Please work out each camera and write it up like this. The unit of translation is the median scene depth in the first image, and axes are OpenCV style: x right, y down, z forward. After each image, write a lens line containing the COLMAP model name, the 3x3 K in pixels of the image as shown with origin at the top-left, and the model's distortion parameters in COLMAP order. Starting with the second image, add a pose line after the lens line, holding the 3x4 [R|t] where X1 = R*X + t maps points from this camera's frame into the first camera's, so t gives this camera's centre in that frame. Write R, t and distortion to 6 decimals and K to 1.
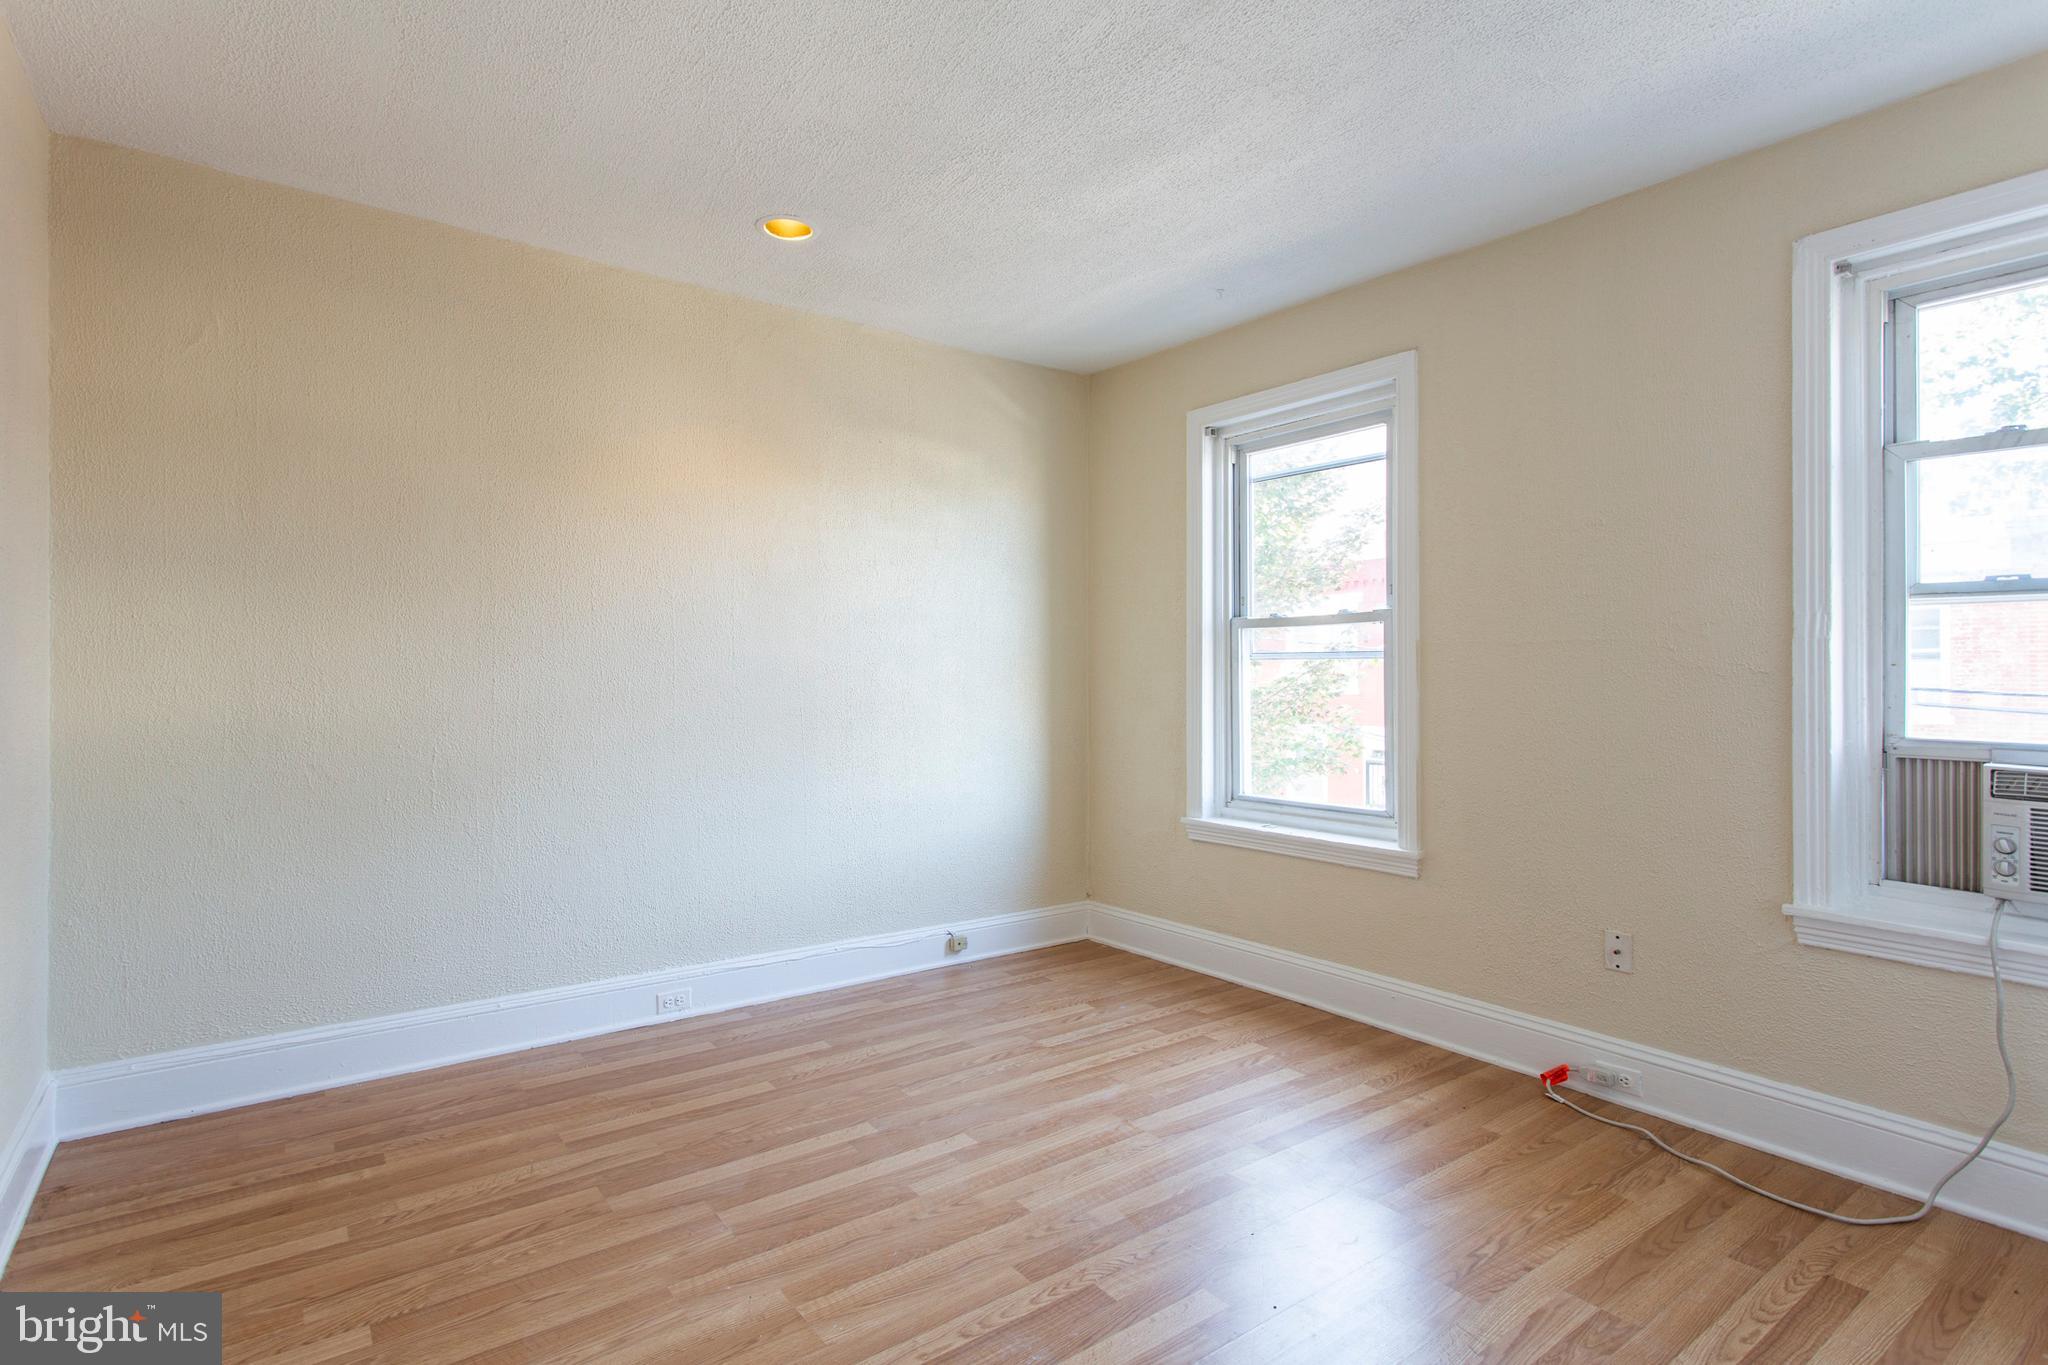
lens RADIAL K [[1079.2, 0, 1042.2], [0, 1079.2, 687.6], [0, 0, 1]] dist [-0.011563, 0.000938]
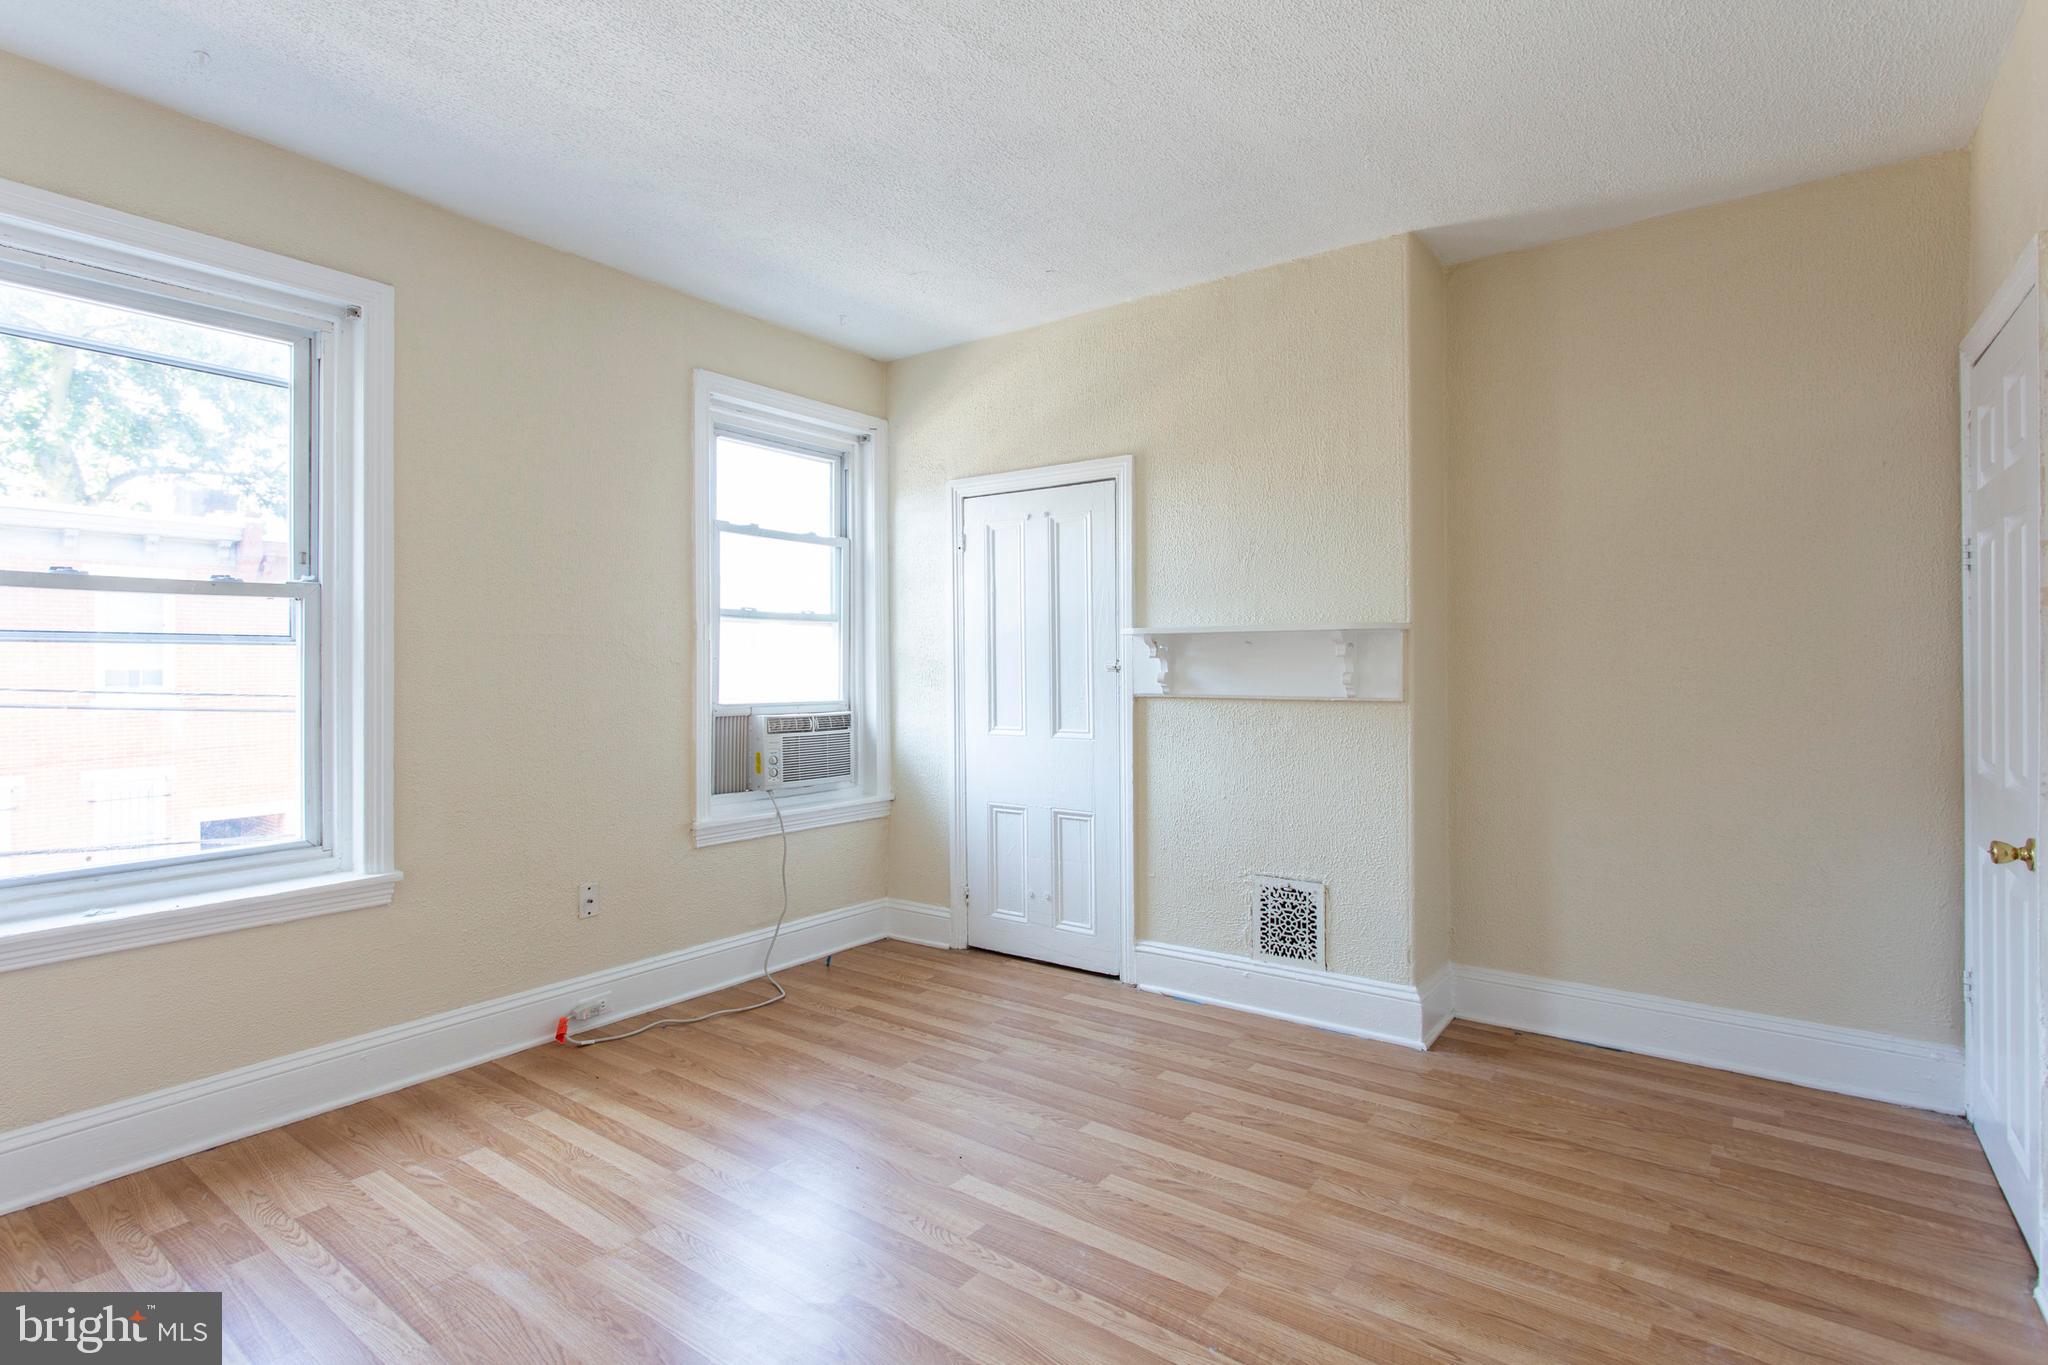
lens RADIAL K [[987.2, 0, 1019.5], [0, 987.2, 662.2], [0, 0, 1]] dist [0.001463, 0.002574]
pose [[-0.296644, -0.003629, 0.954981, -0.782074], [0.008769, 0.999940, 0.006524, -0.022512], [-0.954948, 0.010309, -0.296594, 1.065253]]
